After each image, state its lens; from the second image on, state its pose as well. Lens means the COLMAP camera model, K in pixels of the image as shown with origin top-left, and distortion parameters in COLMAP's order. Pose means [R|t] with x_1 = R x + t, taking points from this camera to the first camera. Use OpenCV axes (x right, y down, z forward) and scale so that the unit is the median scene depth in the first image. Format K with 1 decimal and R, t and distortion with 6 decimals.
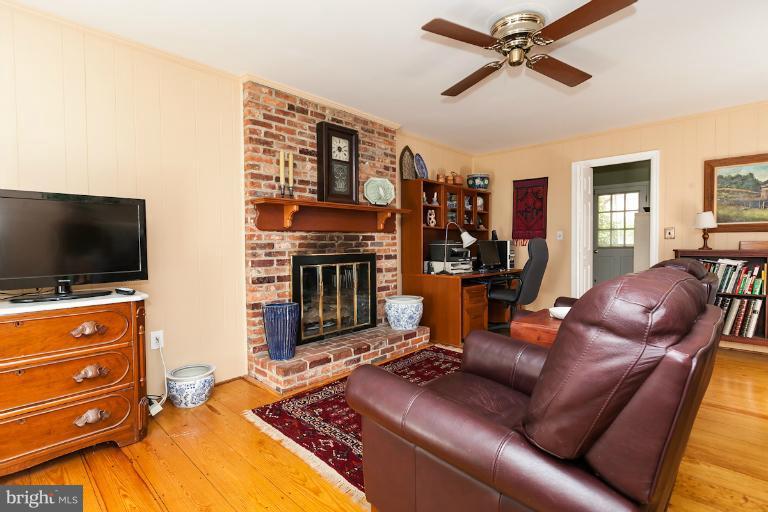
lens RADIAL K [[359.3, 0, 382.2], [0, 359.3, 253.7], [0, 0, 1]] dist [-0.002902, -0.000079]
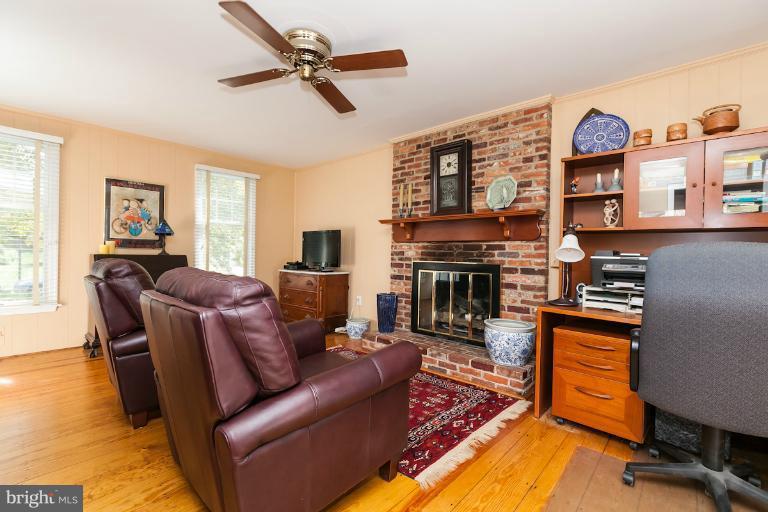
lens RADIAL K [[339.9, 0, 381.9], [0, 339.9, 253.4], [0, 0, 1]] dist [0.004288, 0.000270]
pose [[0.031772, 0.009574, -0.999449, 0.893527], [-0.046803, 0.998871, 0.008081, -0.025165], [0.998399, 0.046520, 0.032184, 0.779571]]
